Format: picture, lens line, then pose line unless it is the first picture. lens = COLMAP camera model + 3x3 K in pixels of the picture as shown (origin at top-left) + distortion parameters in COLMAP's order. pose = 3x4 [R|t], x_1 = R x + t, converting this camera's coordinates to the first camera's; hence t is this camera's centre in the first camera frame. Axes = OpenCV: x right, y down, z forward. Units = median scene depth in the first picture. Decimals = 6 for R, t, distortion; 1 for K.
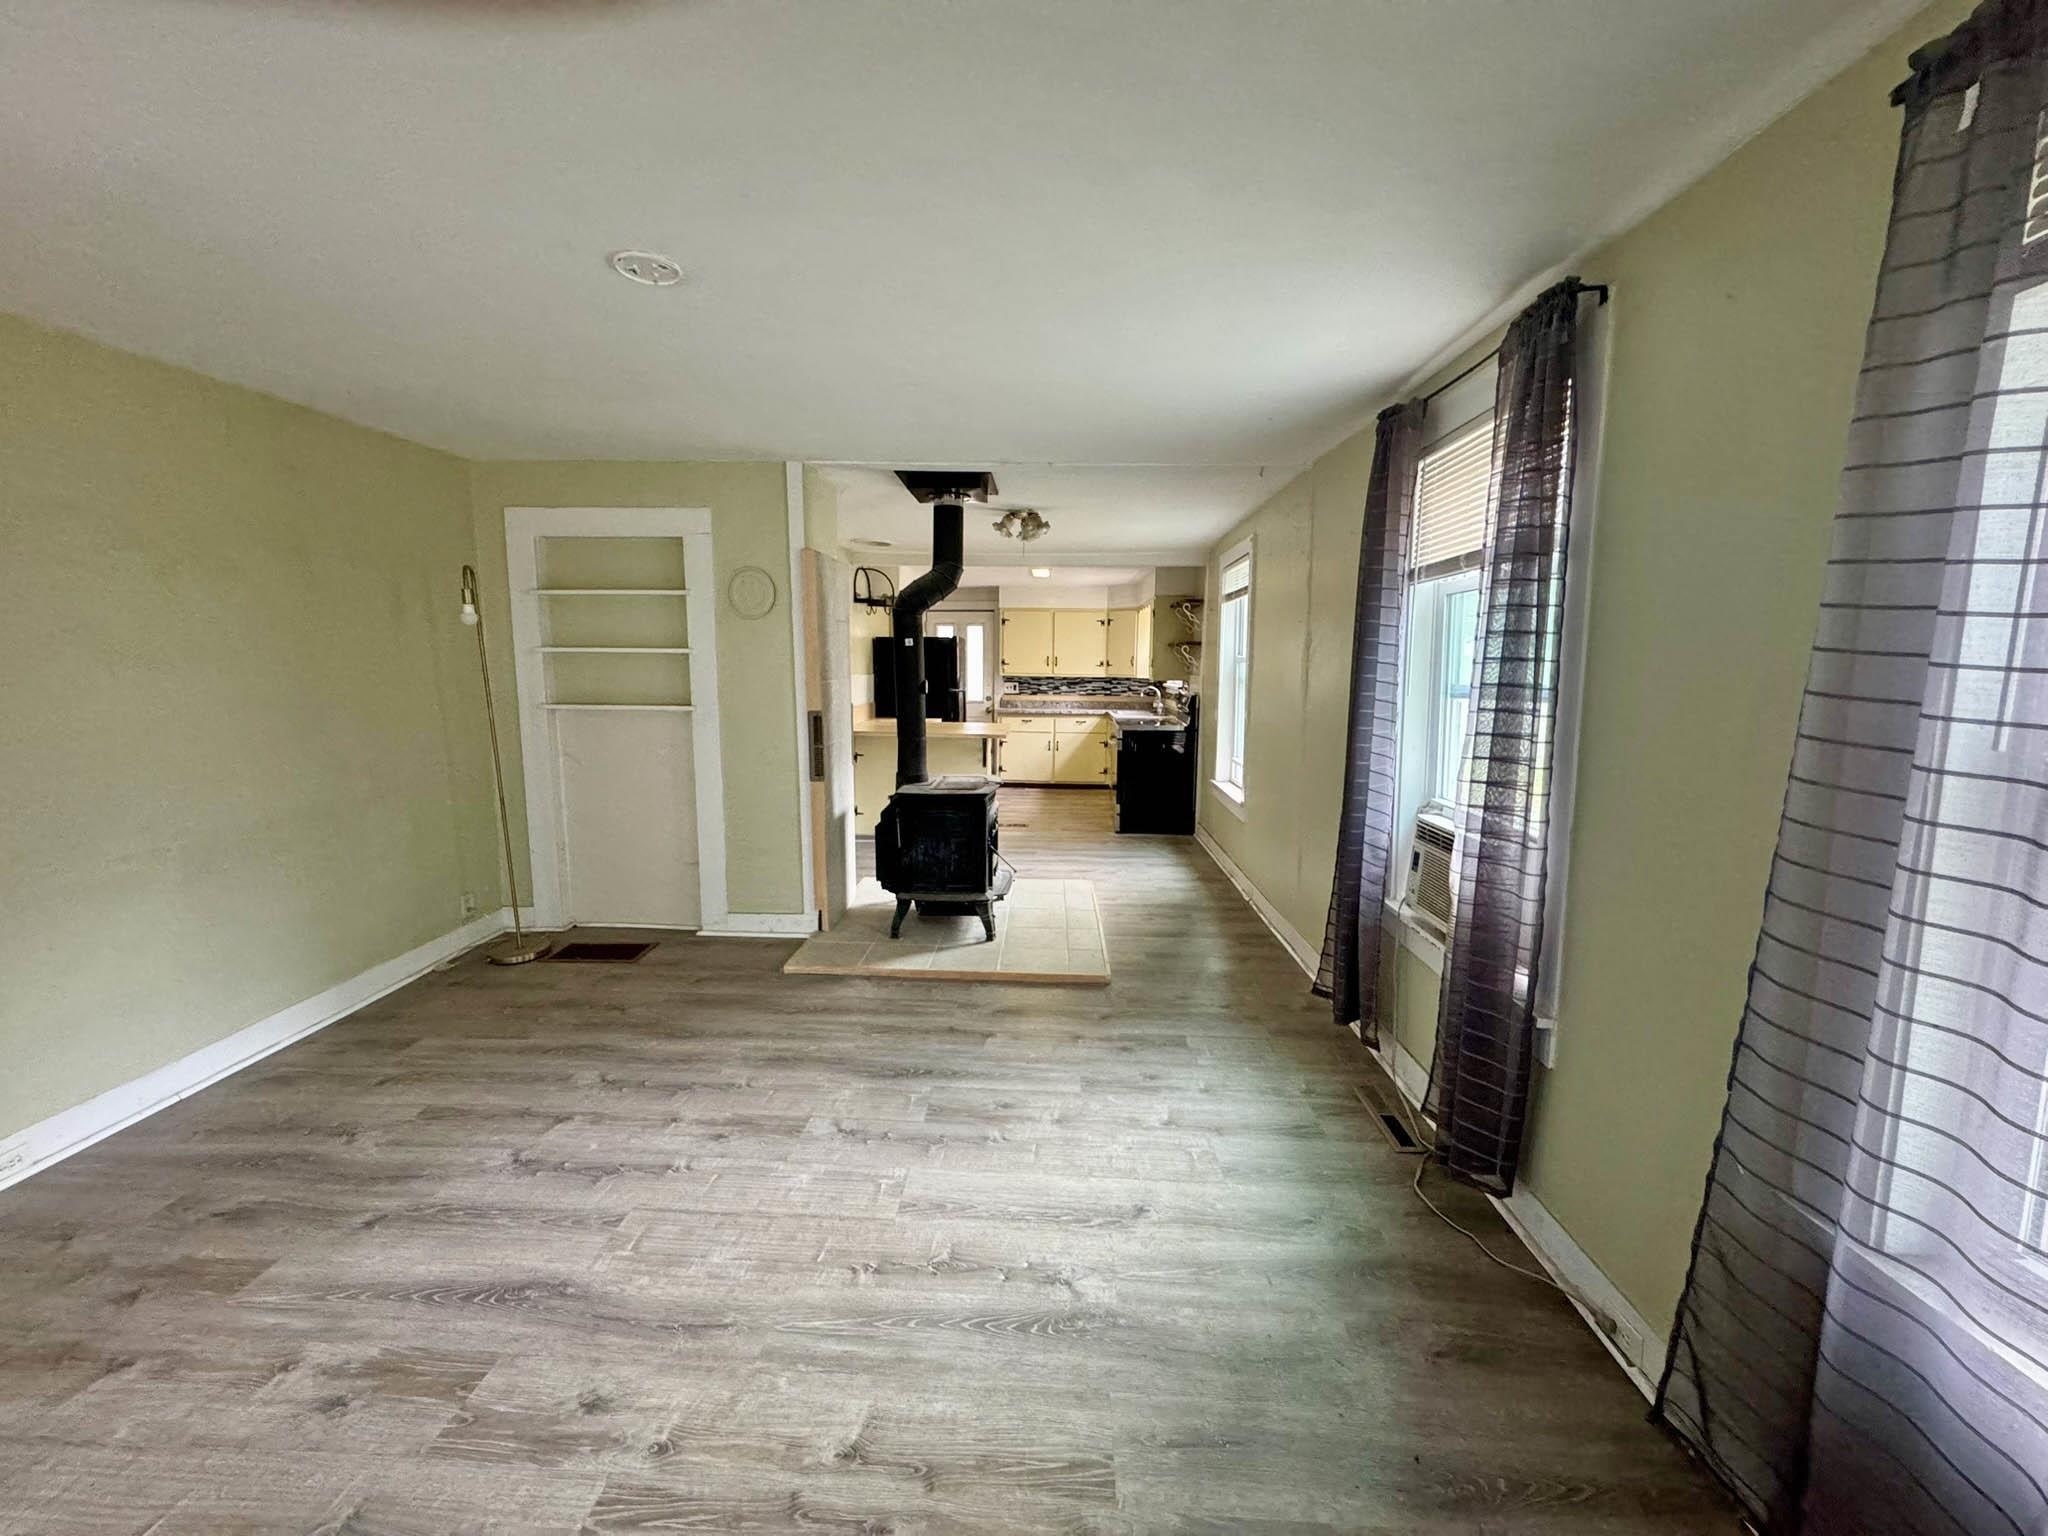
lens RADIAL K [[833.7, 0, 1024.0], [0, 833.7, 768.0], [0, 0, 1]] dist [-0.000065, -0.000003]
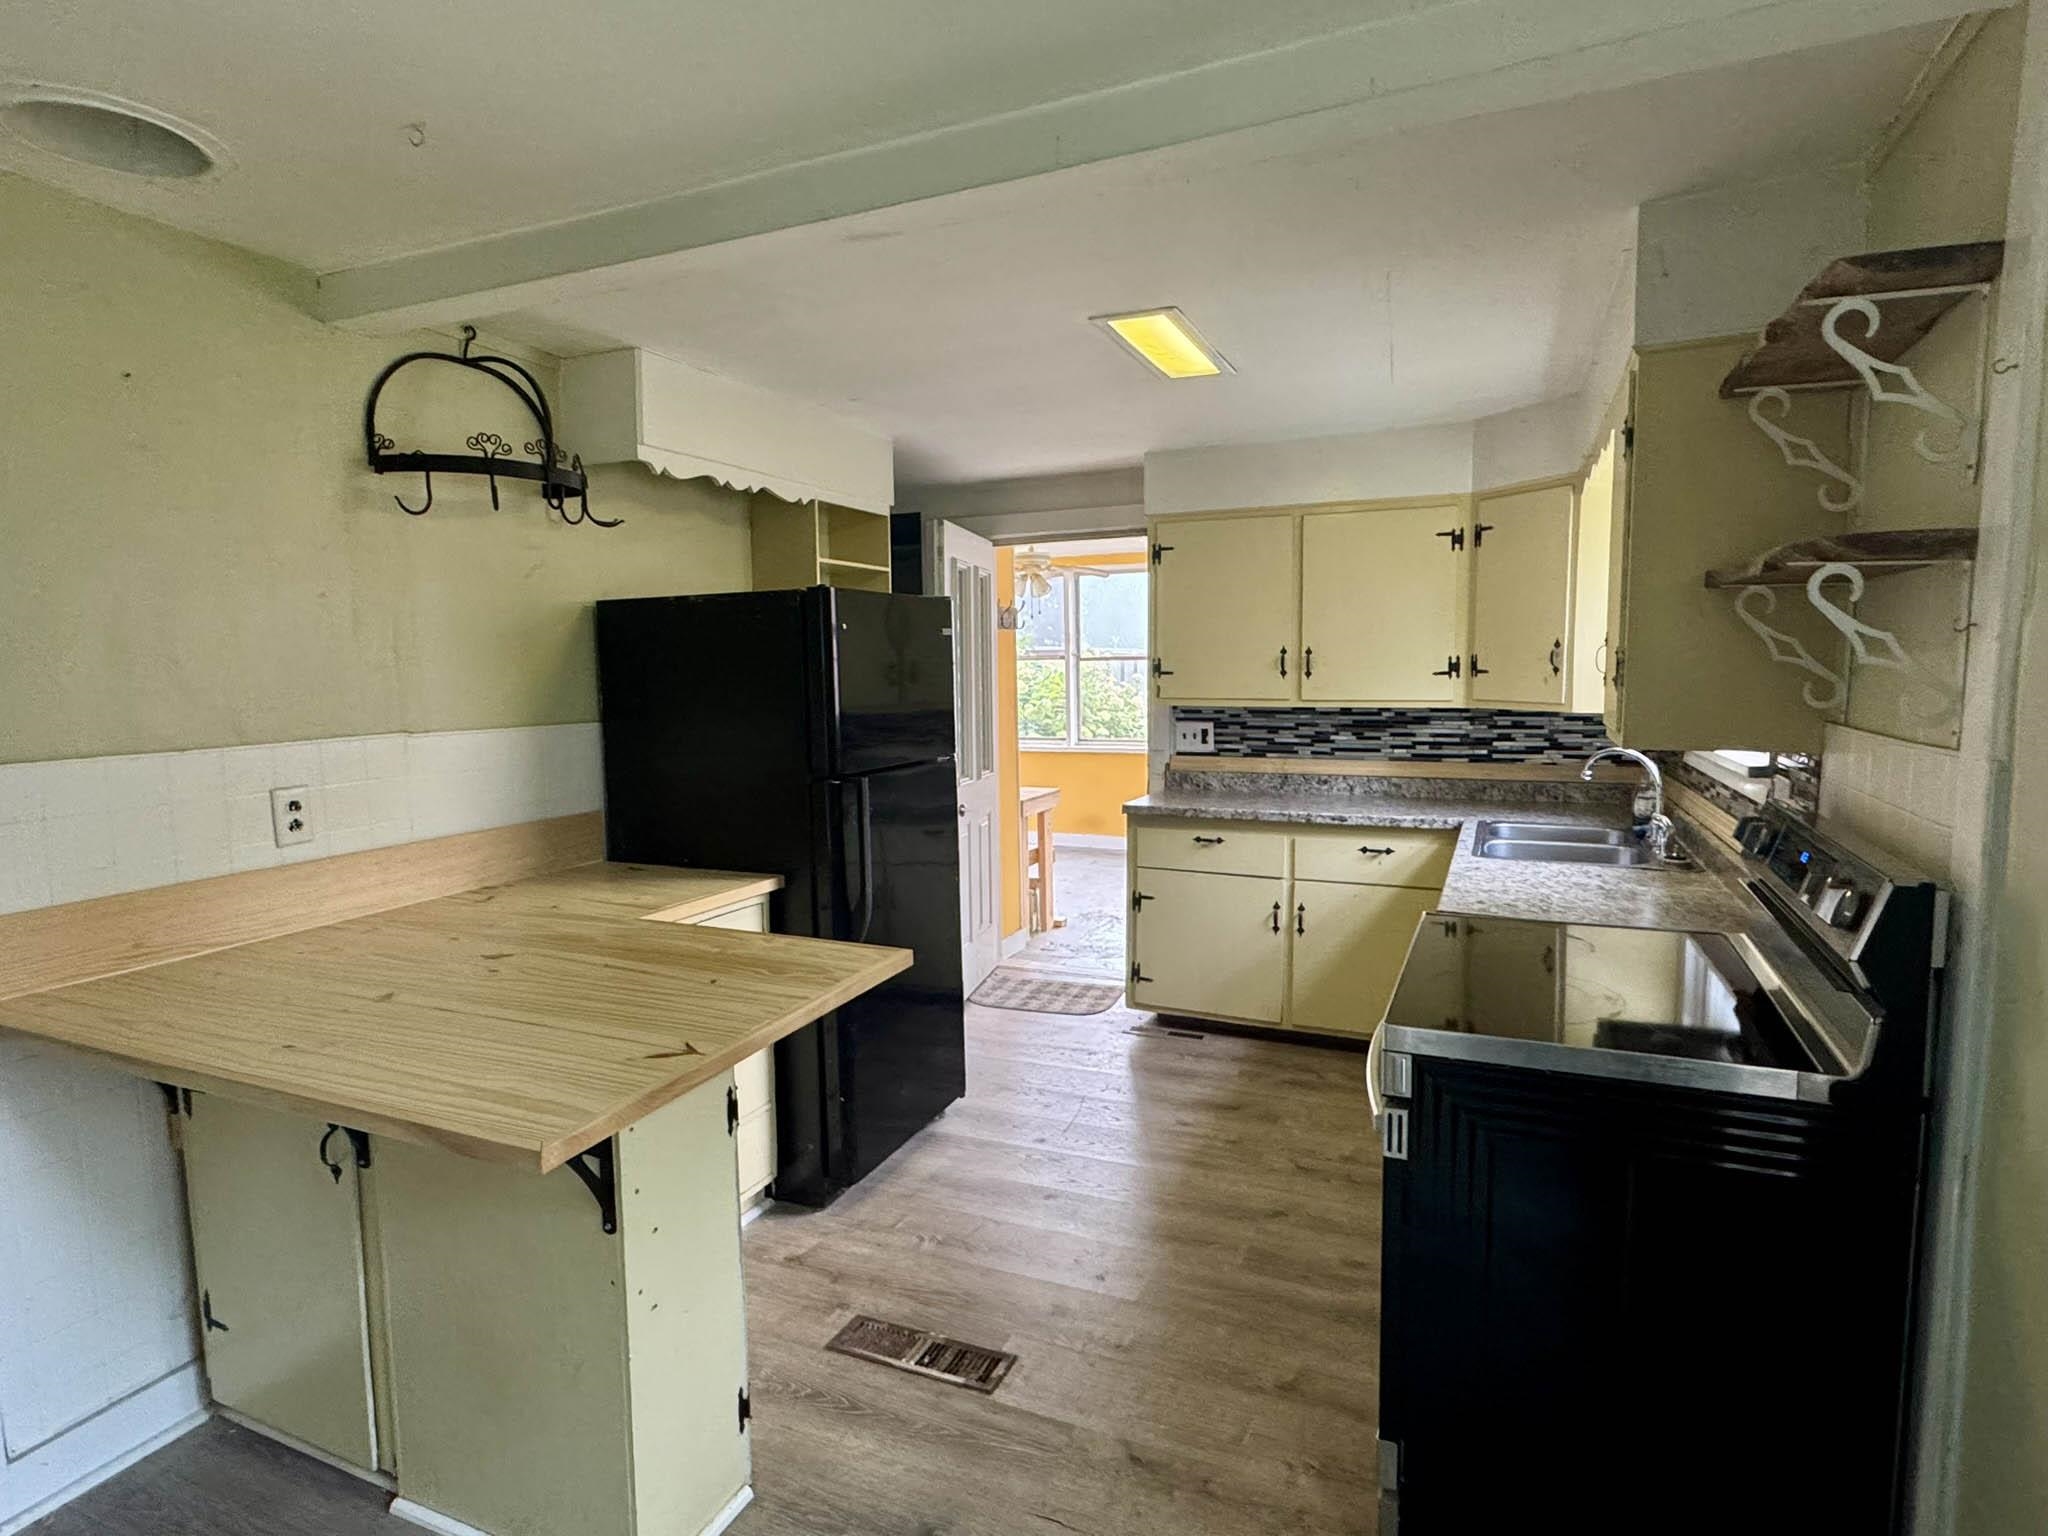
lens RADIAL K [[1080.9, 0, 1024.0], [0, 1080.9, 768.0], [0, 0, 1]] dist [-0.000752, -0.000082]
pose [[0.930521, 0.013271, -0.365998, 0.093299], [-0.022945, 0.999493, -0.022094, -0.074311], [0.365519, 0.028957, 0.930353, 0.561533]]
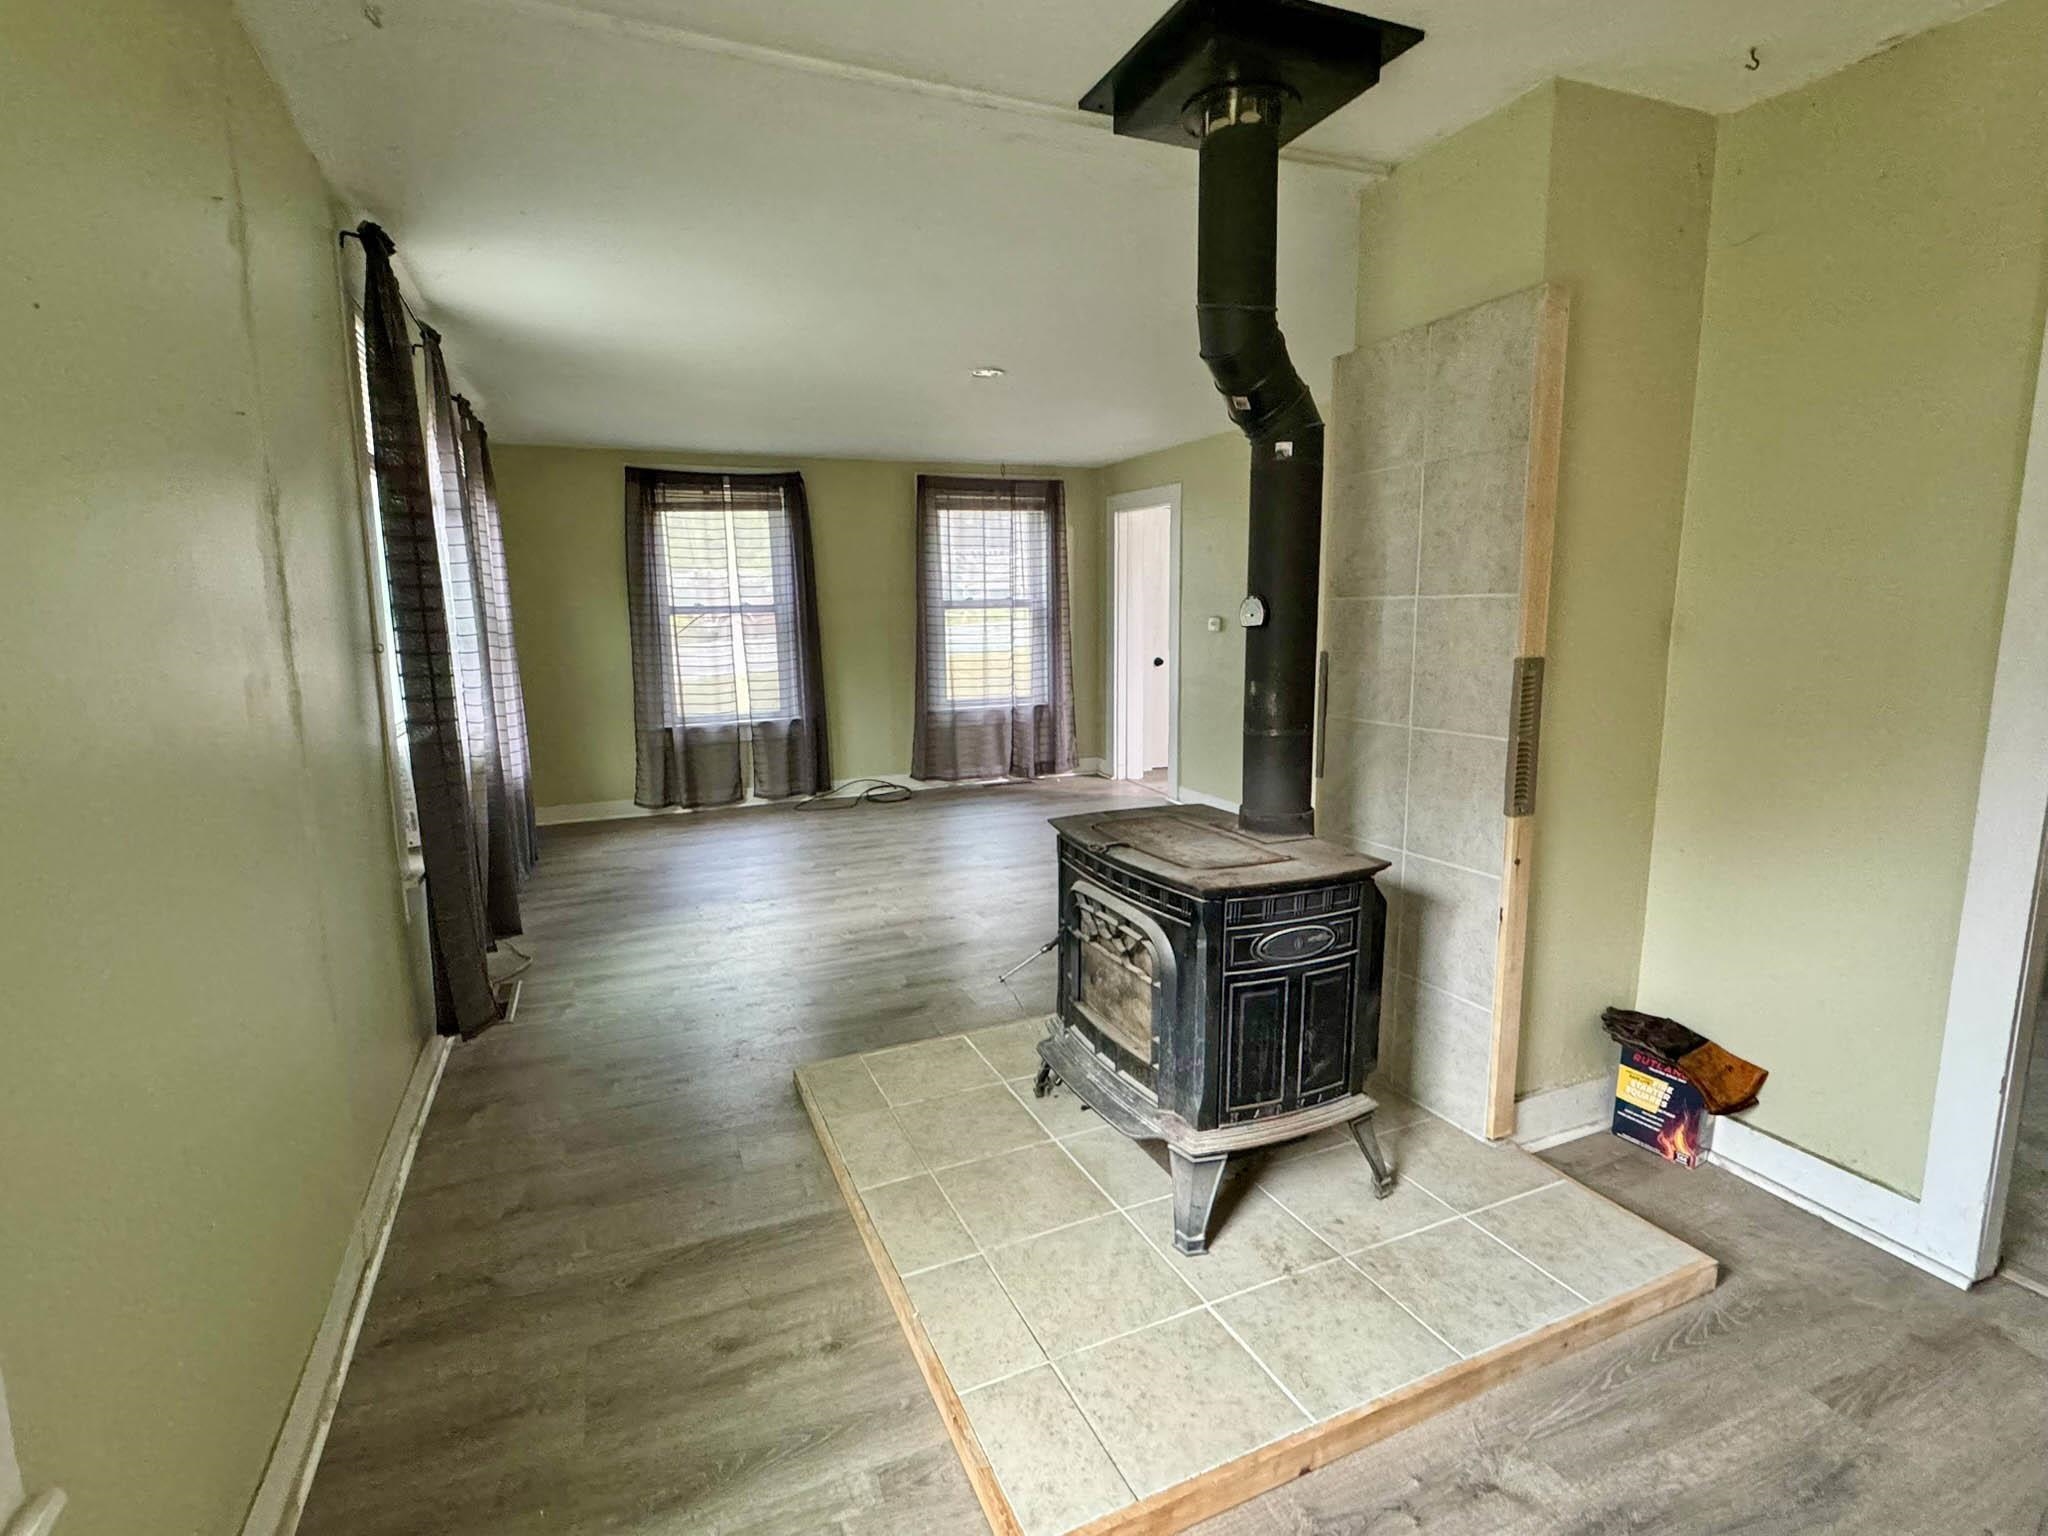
lens RADIAL K [[989.7, 0, 1024.0], [0, 989.7, 768.0], [0, 0, 1]] dist [0.000140, 0.000006]
pose [[-0.899243, 0.076027, -0.430792, 0.208887], [-0.048733, 0.961241, 0.271369, -0.146095], [0.434726, 0.265021, -0.860684, 1.358820]]
